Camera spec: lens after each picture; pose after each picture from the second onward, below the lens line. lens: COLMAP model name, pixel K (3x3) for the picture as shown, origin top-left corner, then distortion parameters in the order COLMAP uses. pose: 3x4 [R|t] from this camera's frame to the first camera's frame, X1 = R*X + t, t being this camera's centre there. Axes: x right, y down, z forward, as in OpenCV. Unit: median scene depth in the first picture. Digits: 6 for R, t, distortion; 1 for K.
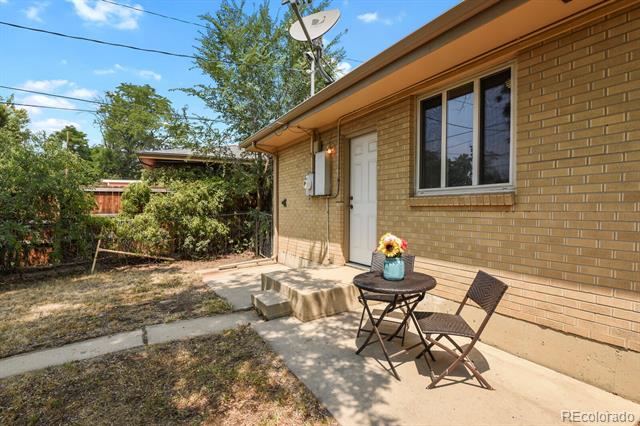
lens RADIAL K [[314.4, 0, 320.0], [0, 314.4, 213.0], [0, 0, 1]] dist [-0.016961, -0.001292]
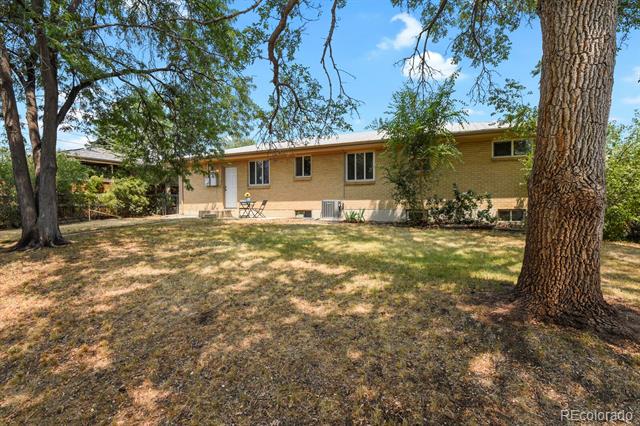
lens RADIAL K [[314.4, 0, 320.0], [0, 314.4, 213.0], [0, 0, 1]] dist [-0.016961, -0.001292]
pose [[0.815834, -0.008495, 0.578223, -0.602526], [0.012657, 0.999915, -0.003169, 0.148162], [-0.578147, 0.009904, 0.815872, -1.313238]]
